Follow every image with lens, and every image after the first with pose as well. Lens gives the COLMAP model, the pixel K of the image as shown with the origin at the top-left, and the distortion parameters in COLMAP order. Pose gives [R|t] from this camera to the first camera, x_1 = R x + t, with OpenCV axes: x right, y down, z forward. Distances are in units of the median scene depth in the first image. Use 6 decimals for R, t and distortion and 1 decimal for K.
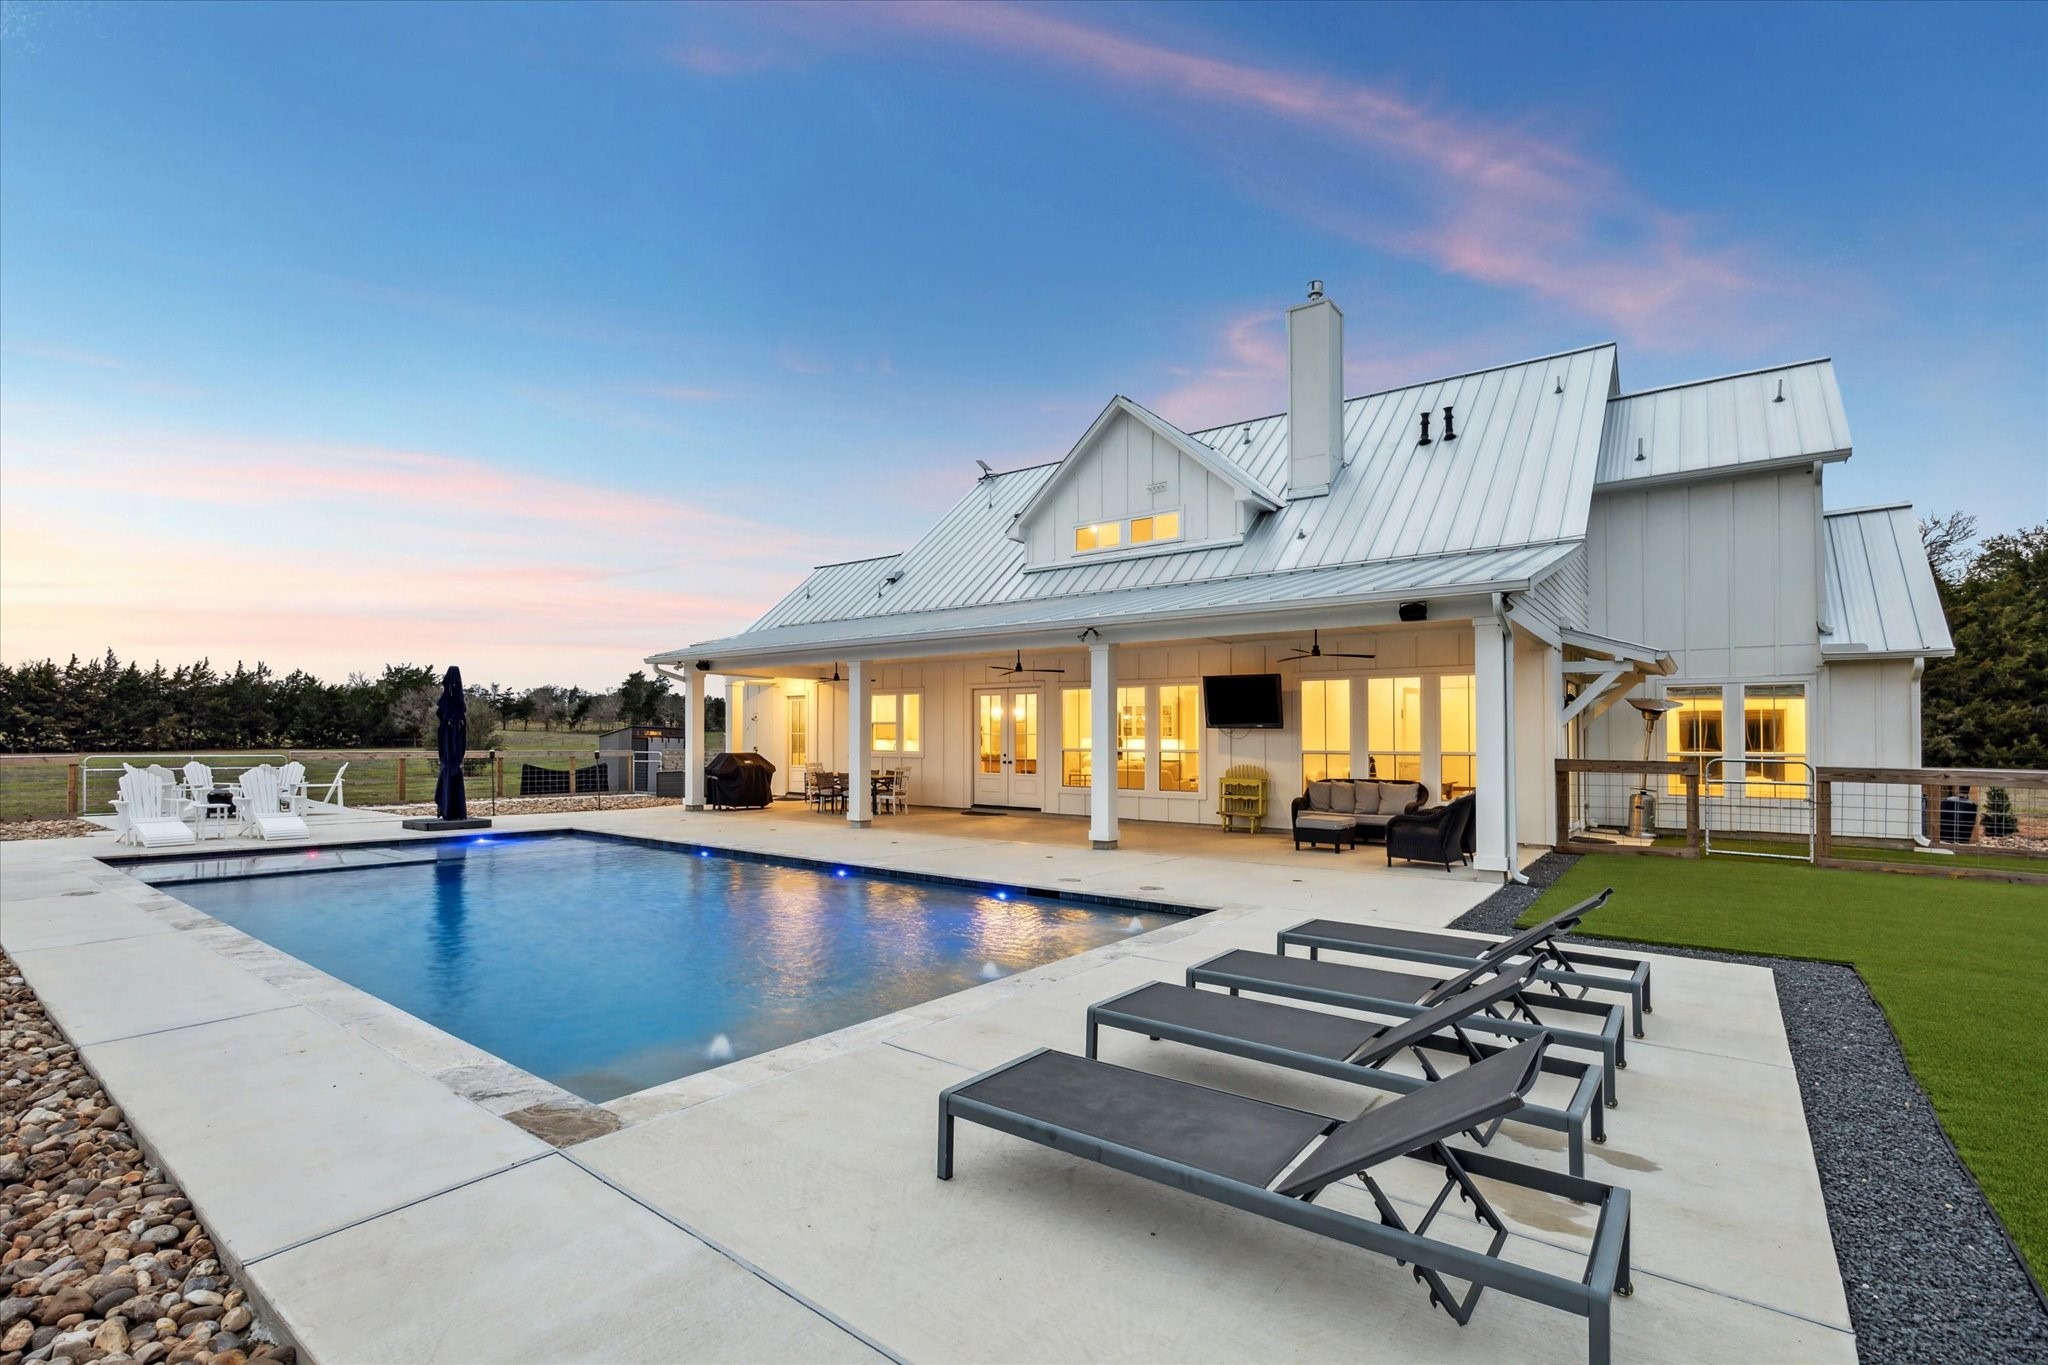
lens RADIAL K [[924.1, 0, 975.2], [0, 924.1, 746.3], [0, 0, 1]] dist [-0.018577, 0.002263]
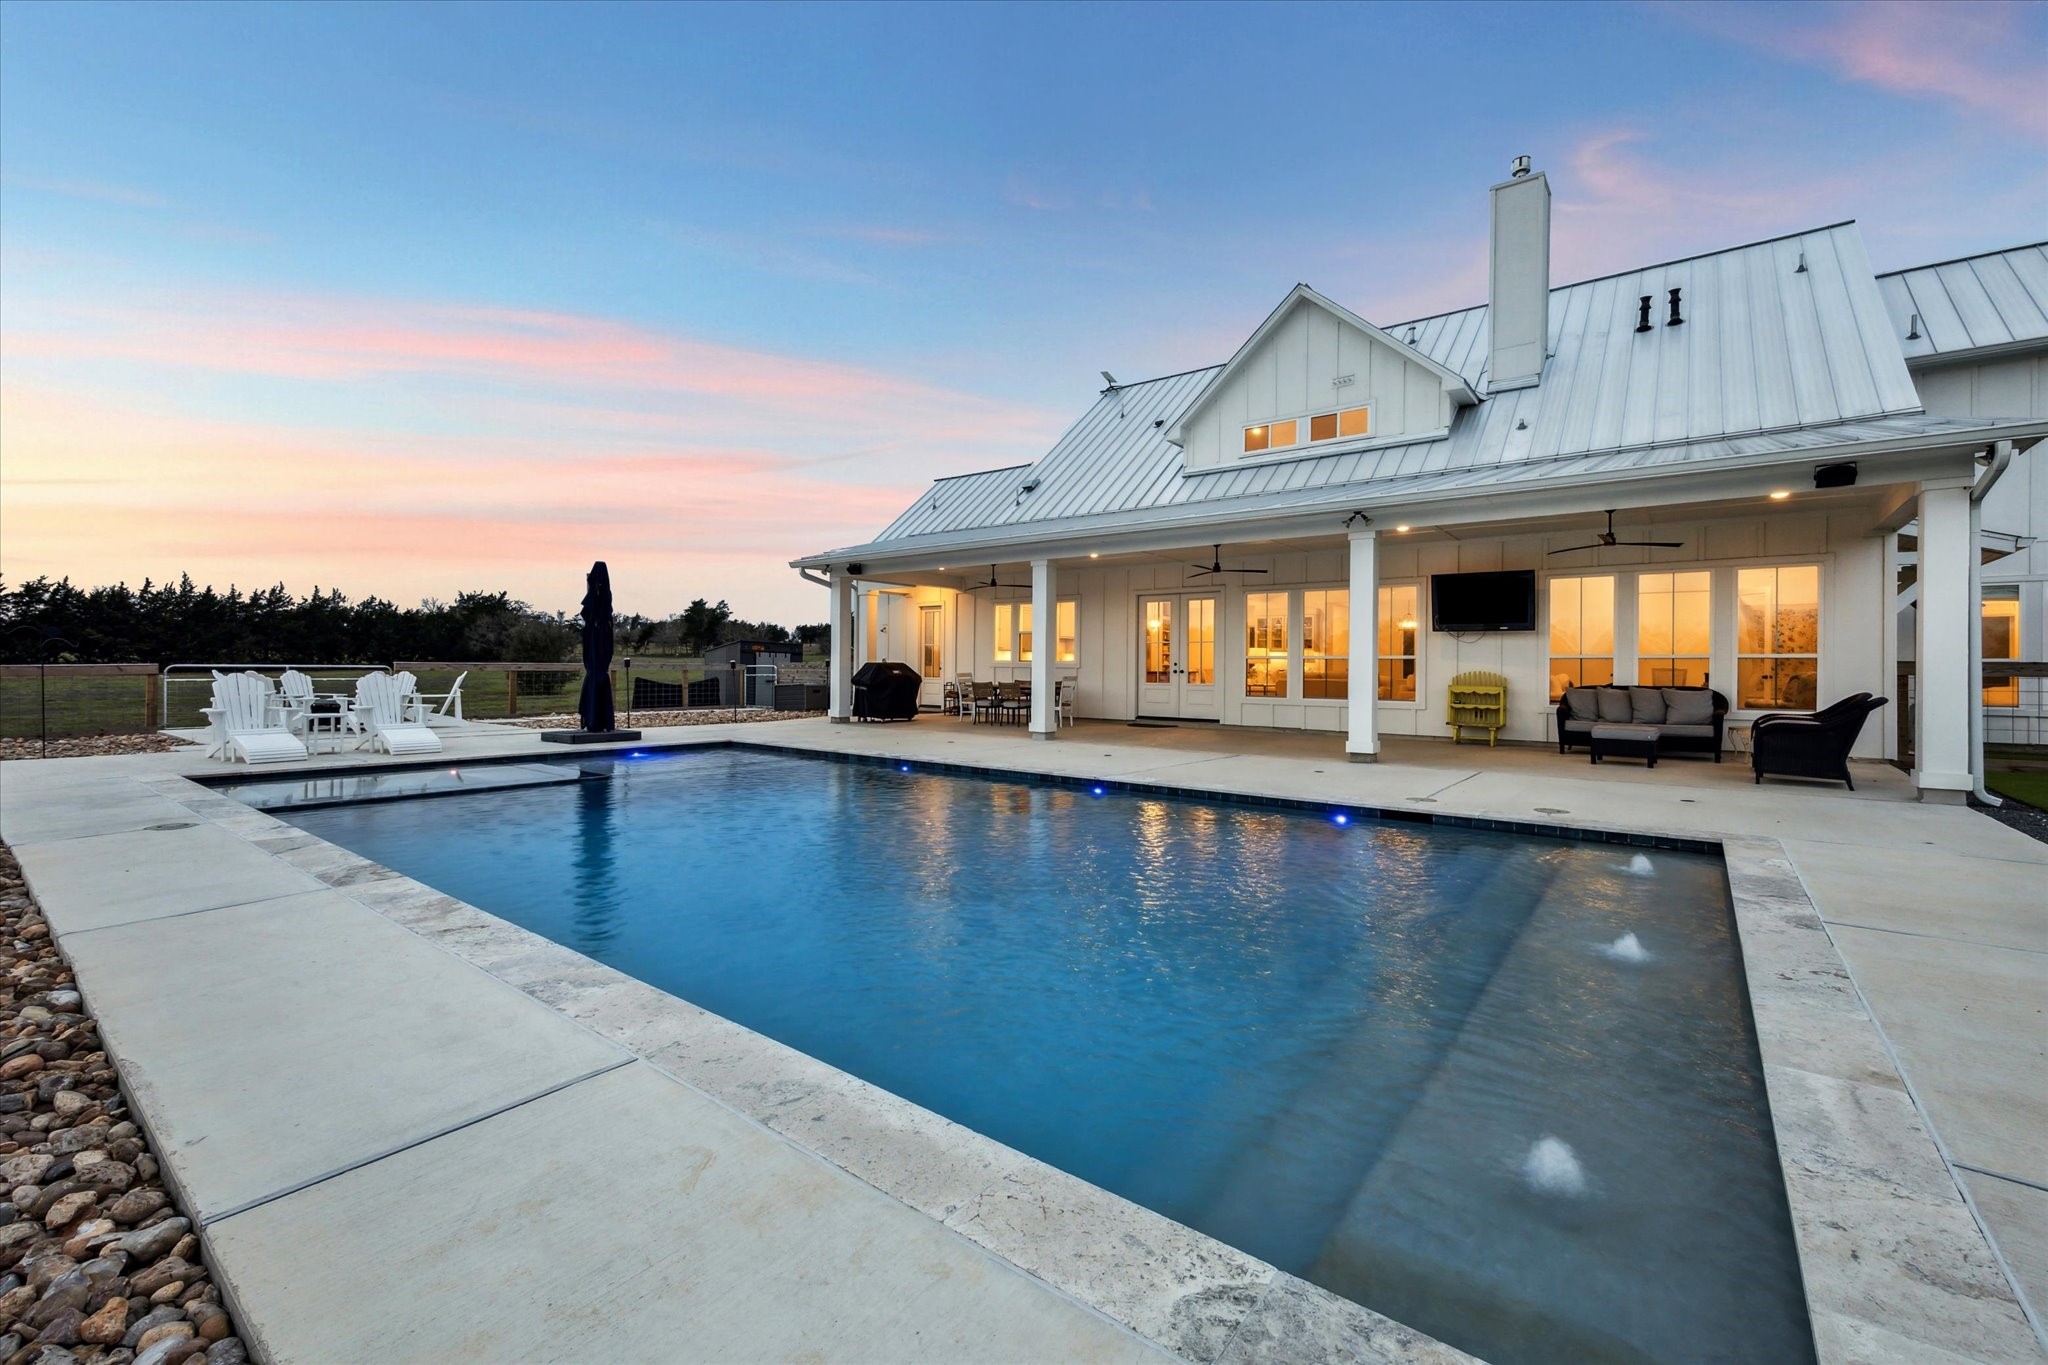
lens RADIAL K [[847.7, 0, 1033.4], [0, 847.7, 671.9], [0, 0, 1]] dist [0.008176, -0.001439]
pose [[0.999745, 0.001915, 0.022508, -0.149592], [-0.001985, 0.999993, 0.003093, 0.016582], [-0.022502, -0.003137, 0.999742, 0.145506]]
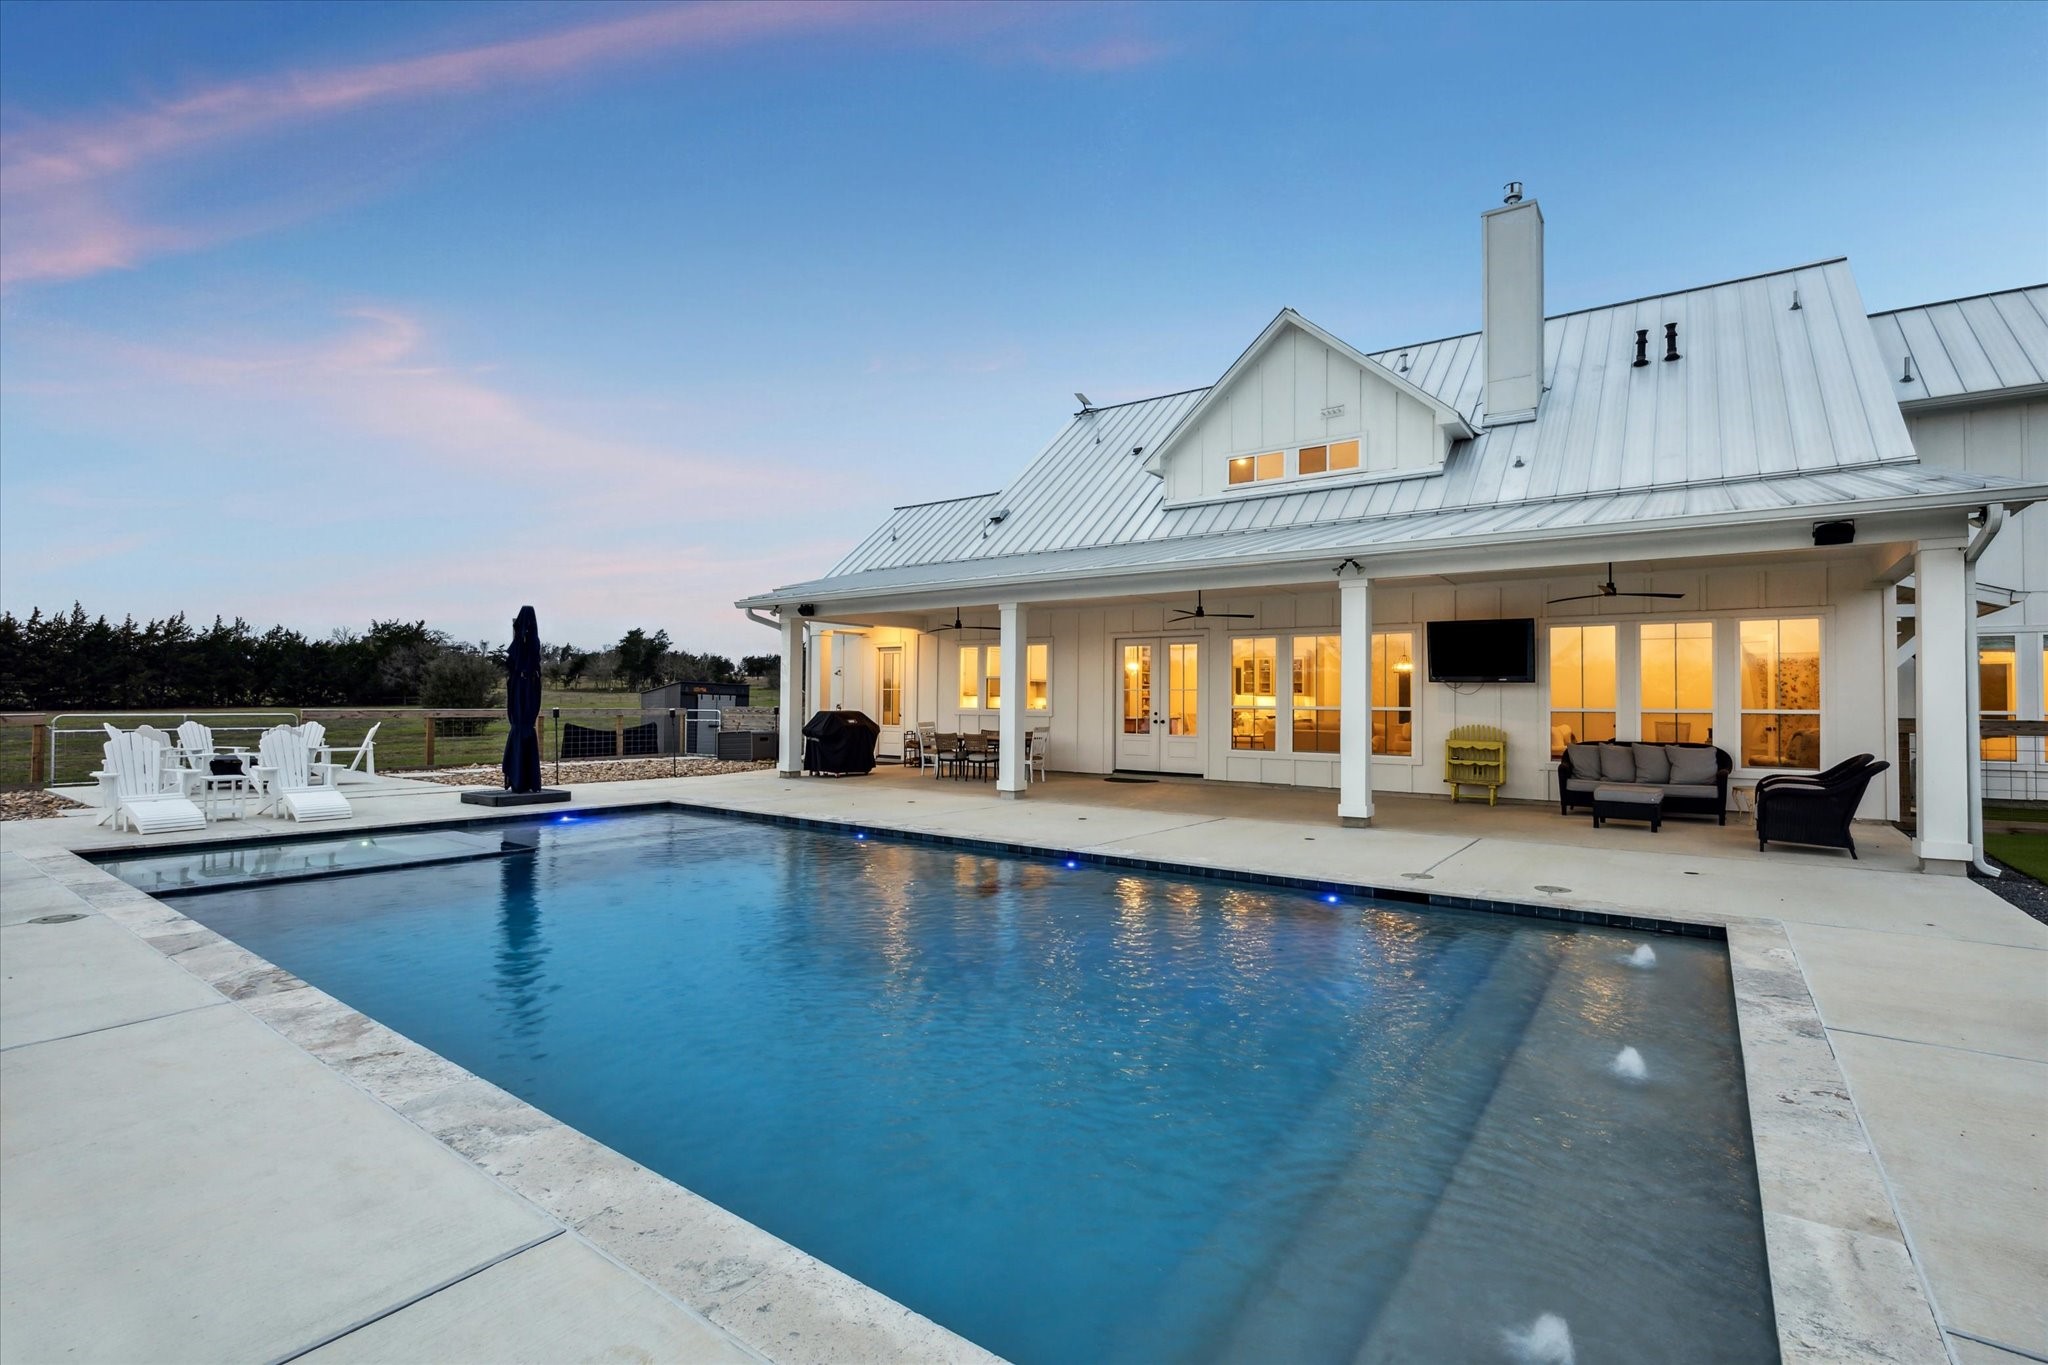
lens RADIAL K [[924.1, 0, 1027.4], [0, 924.1, 693.1], [0, 0, 1]] dist [-0.018577, 0.002263]
pose [[0.998771, 0.001463, 0.049544, -0.149024], [-0.000808, 0.999912, -0.013243, 0.001711], [-0.049559, 0.013186, 0.998684, 0.144792]]
